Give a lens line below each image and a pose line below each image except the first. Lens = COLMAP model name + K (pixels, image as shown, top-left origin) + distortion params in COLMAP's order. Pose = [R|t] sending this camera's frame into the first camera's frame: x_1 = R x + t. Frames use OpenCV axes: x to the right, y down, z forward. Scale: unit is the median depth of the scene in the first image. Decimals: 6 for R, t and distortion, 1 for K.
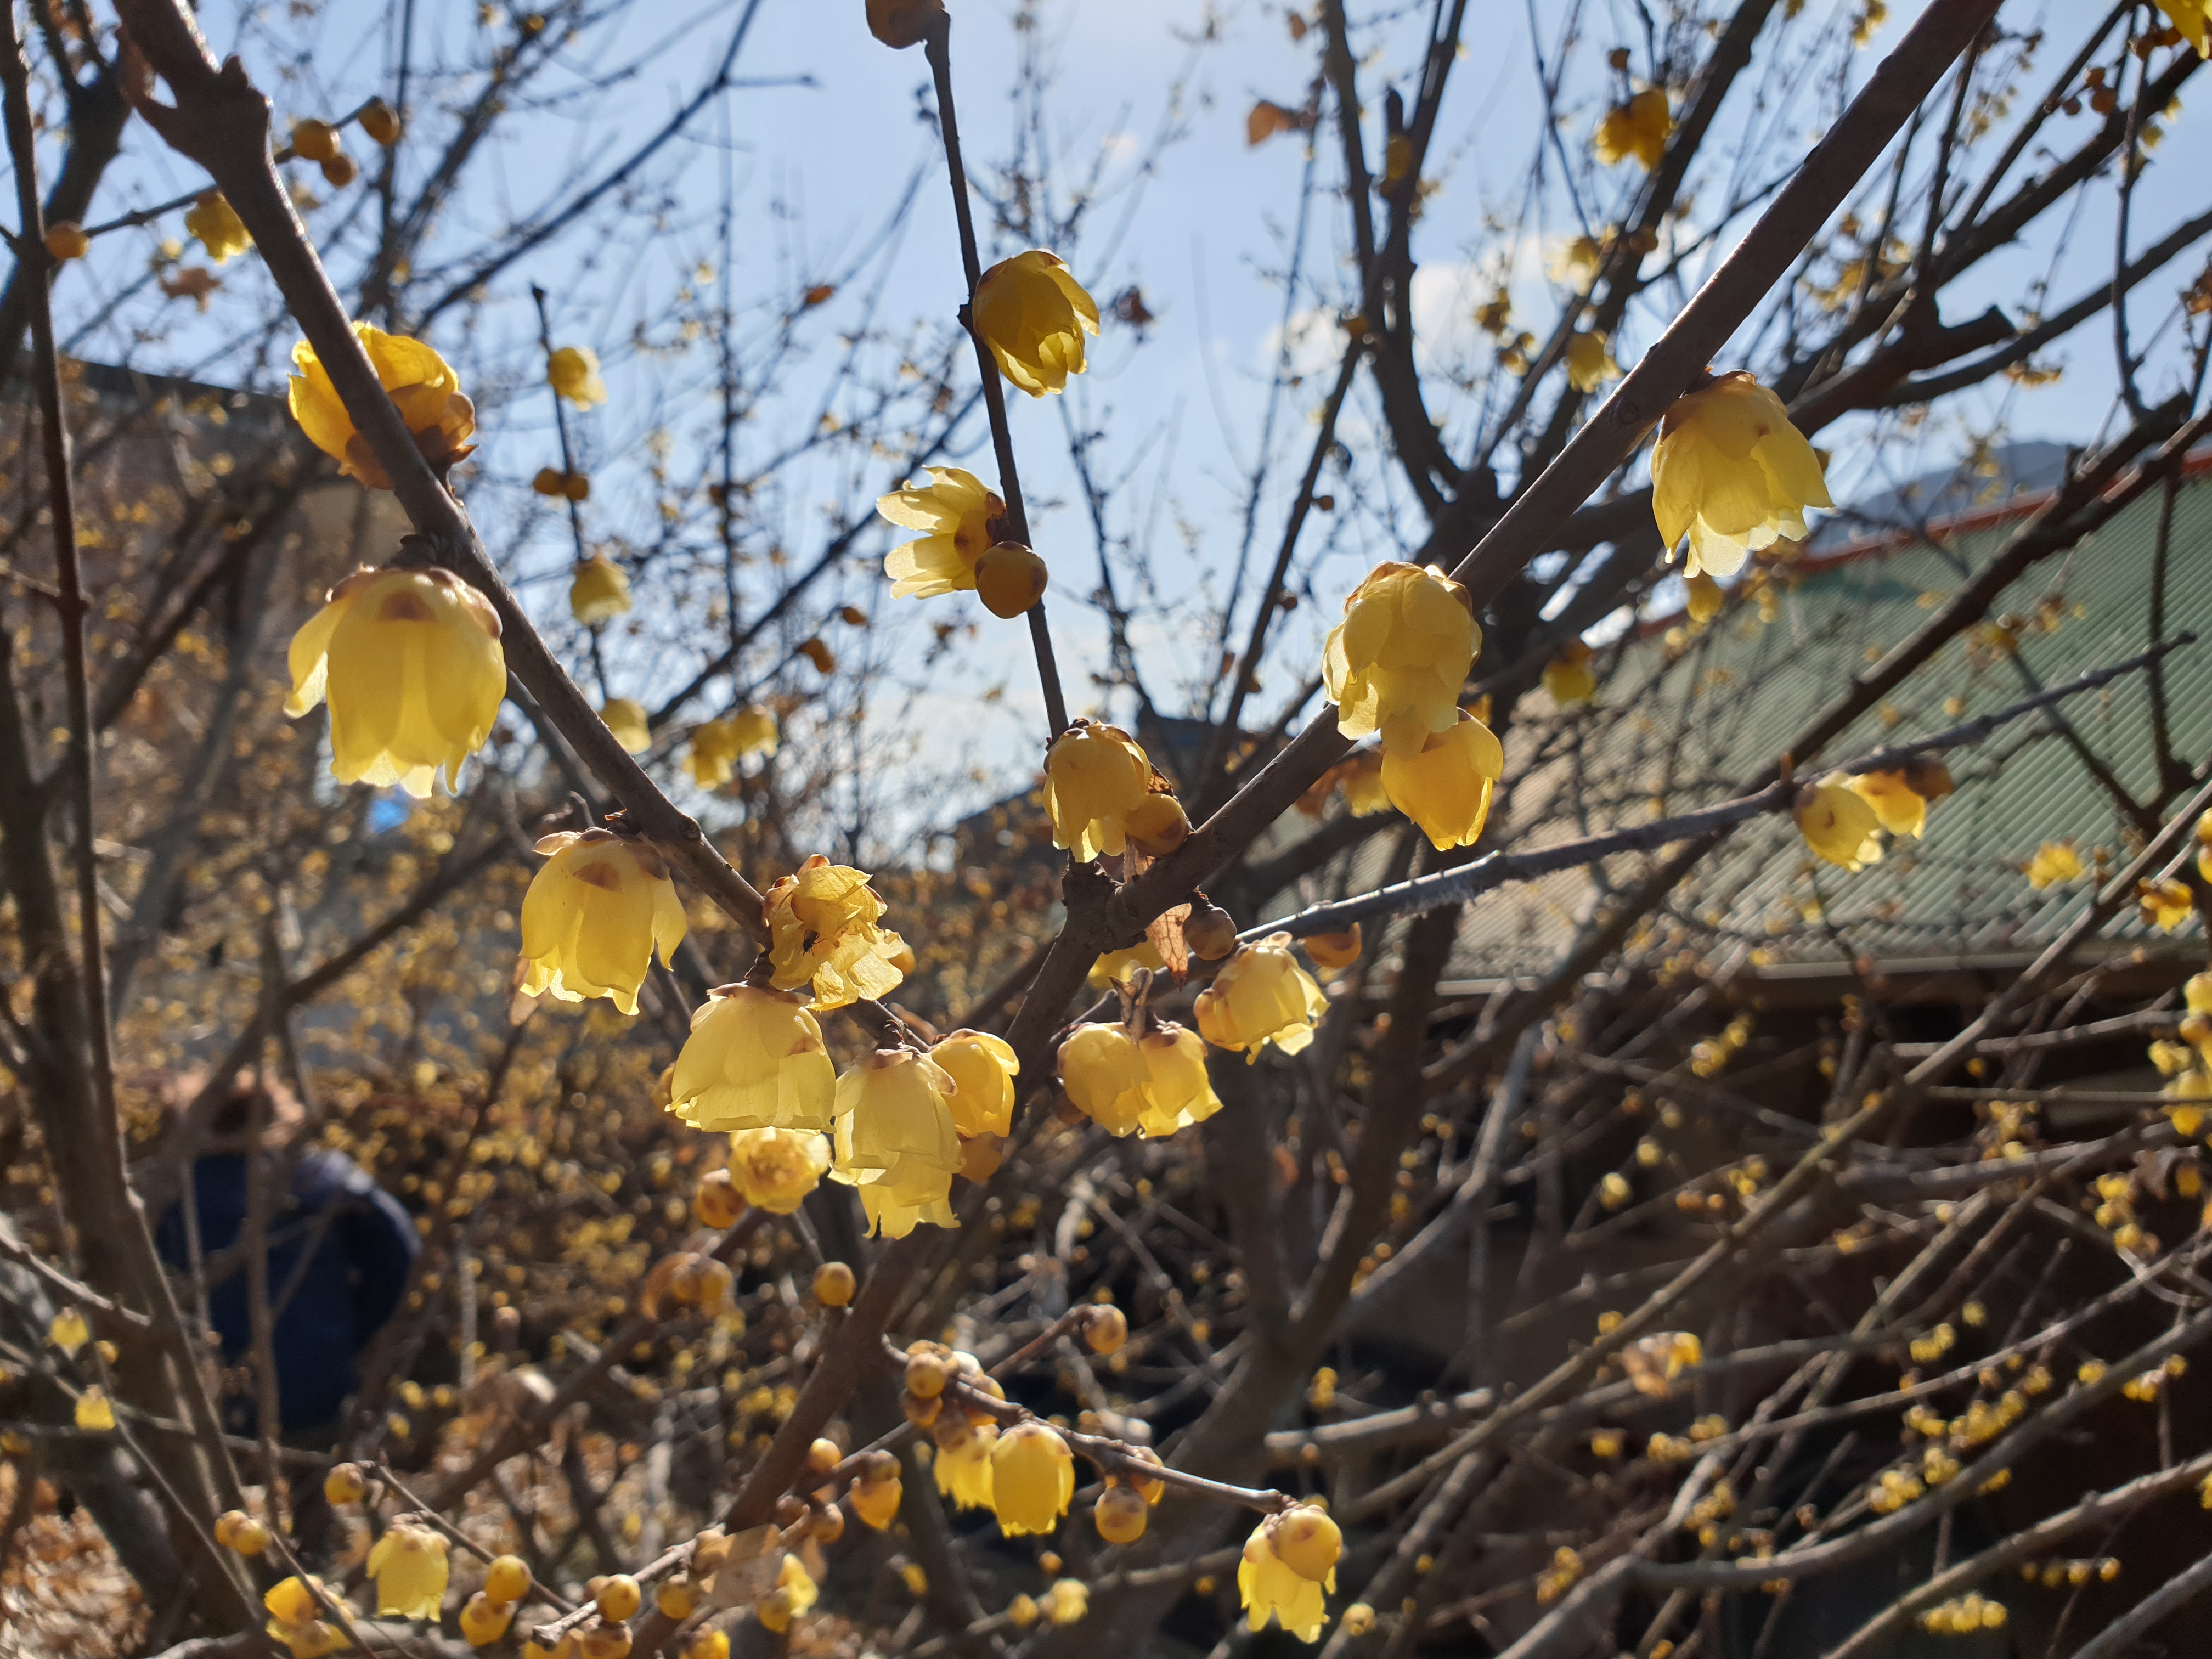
lens RADIAL K [[1648.2, 0, 1106.0], [0, 1648.2, 829.5], [0, 0, 1]] dist [0.117086, -0.375783]
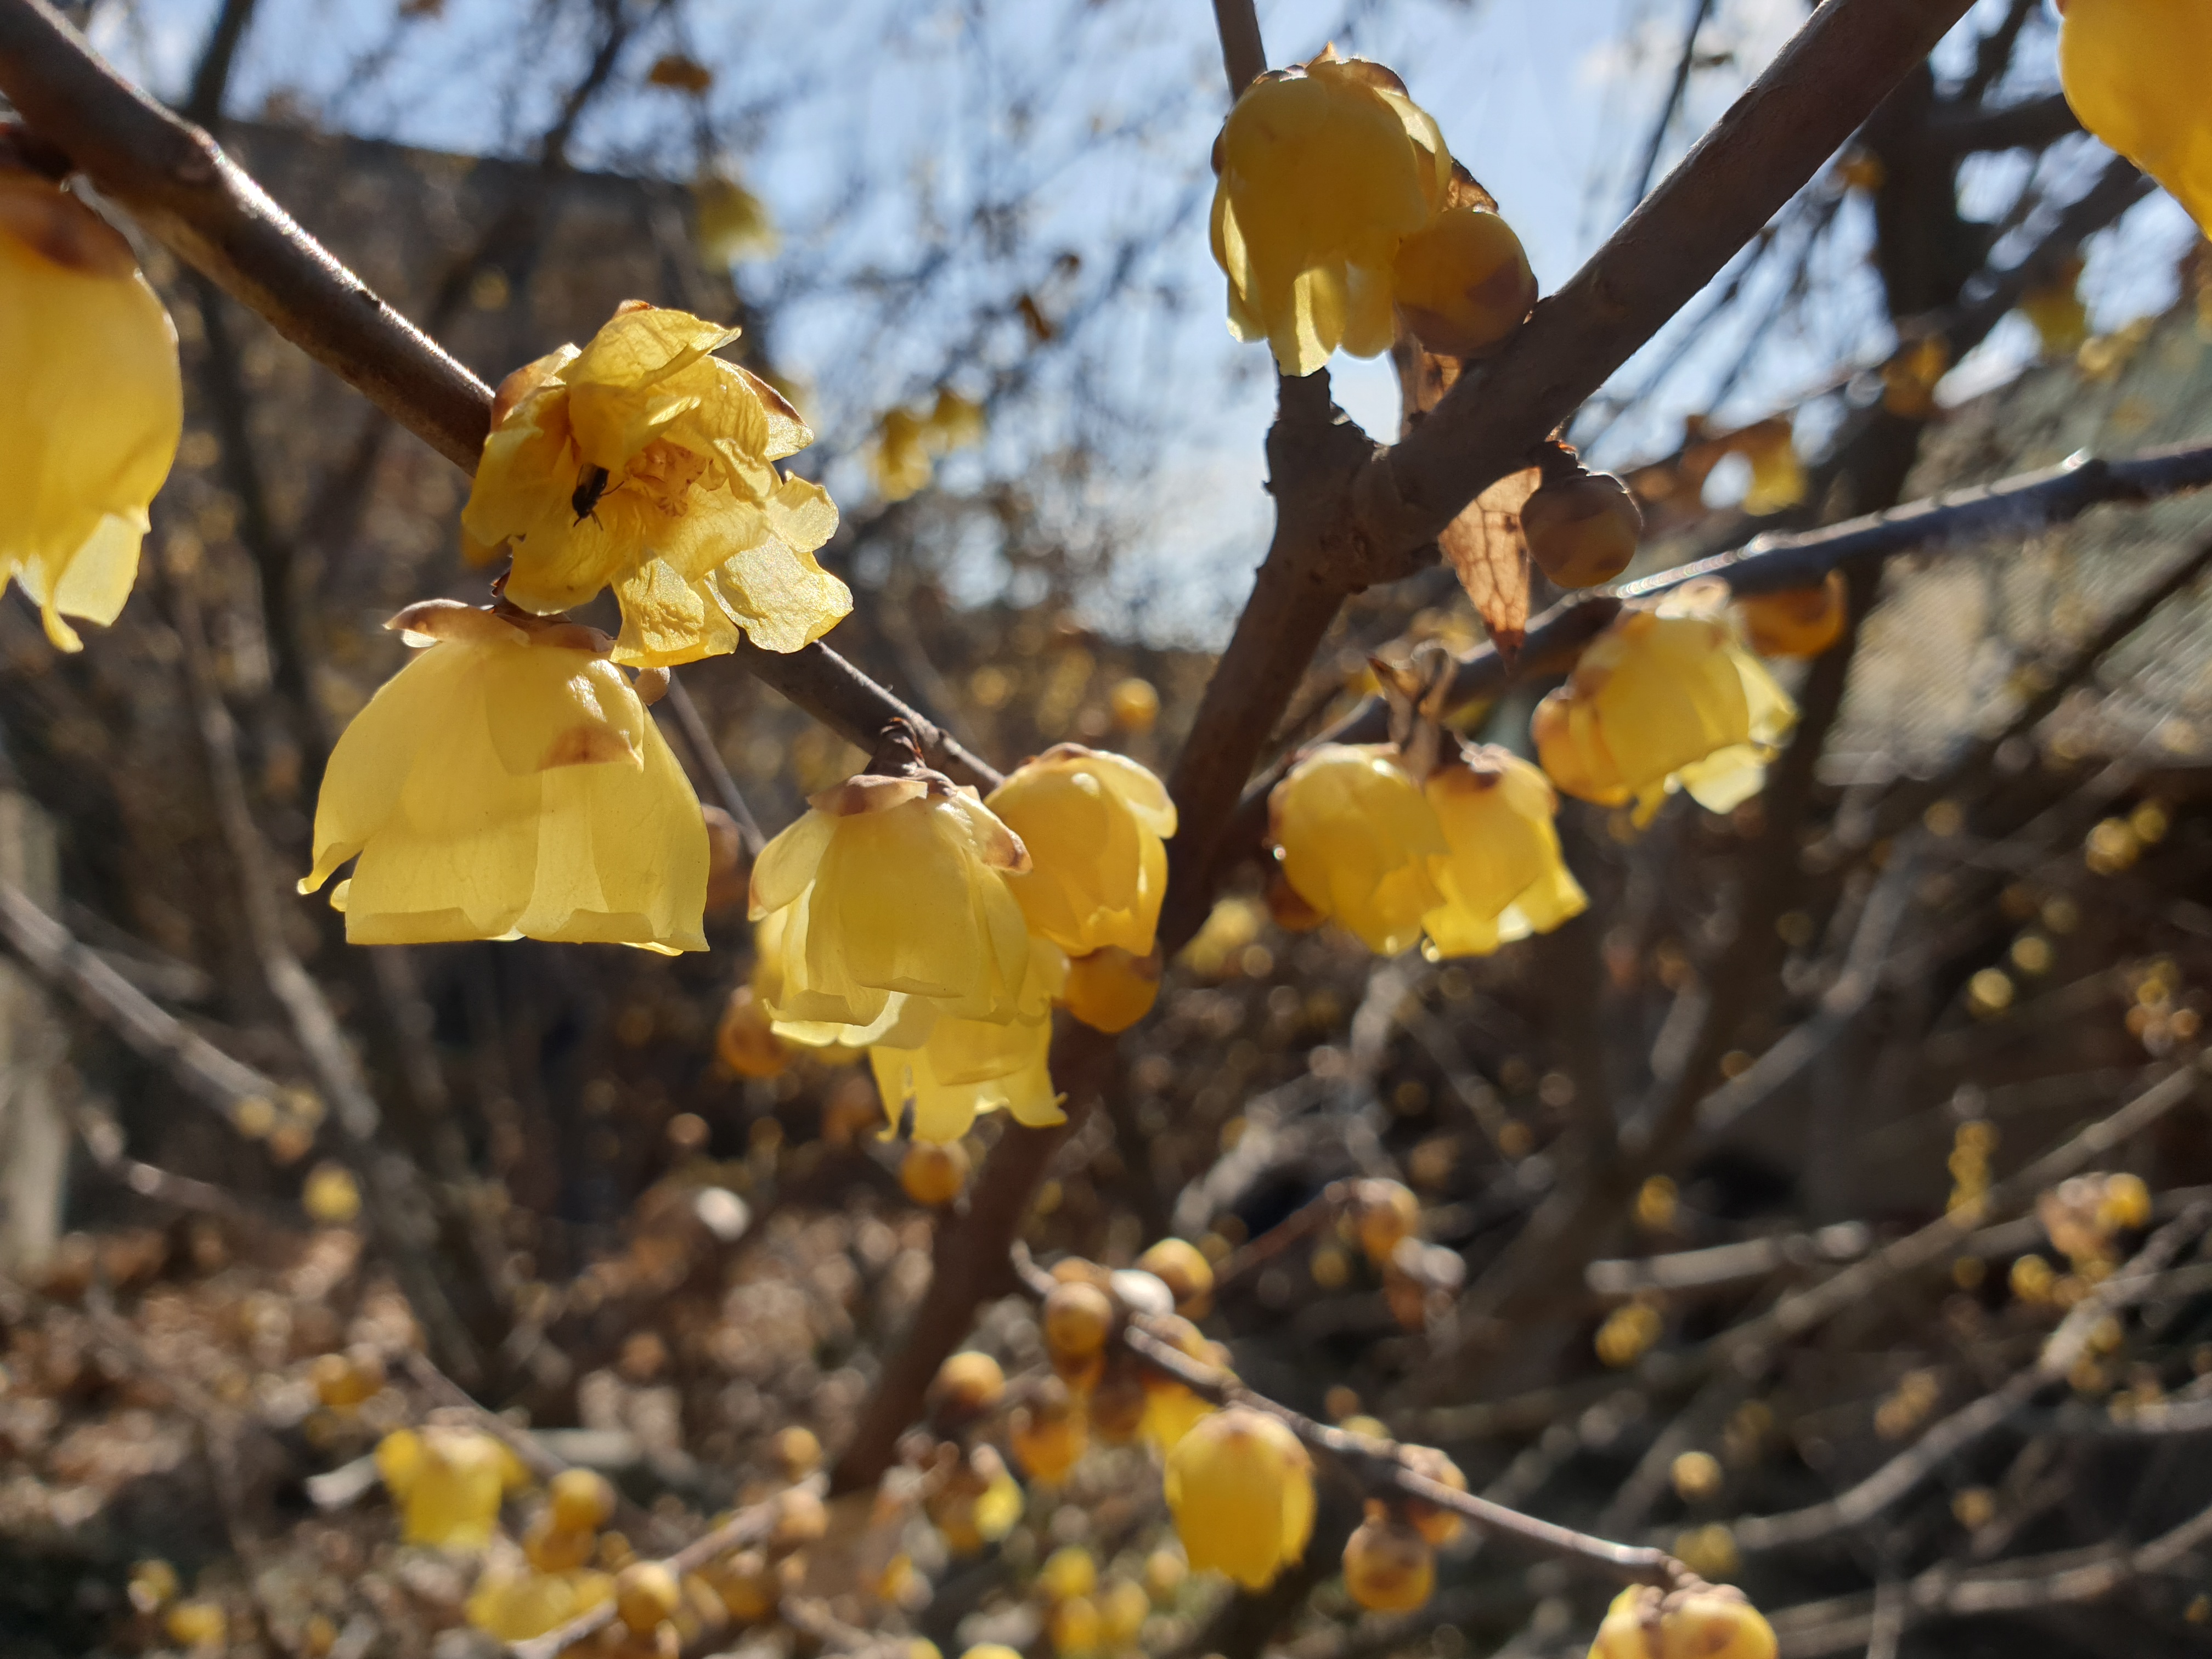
lens RADIAL K [[1648.2, 0, 1106.0], [0, 1648.2, 829.5], [0, 0, 1]] dist [0.117086, -0.375783]
pose [[0.982650, 0.009468, -0.185229, 0.016959], [0.014377, 0.991803, 0.126967, 0.072261], [0.184913, -0.127427, 0.974459, 0.444145]]
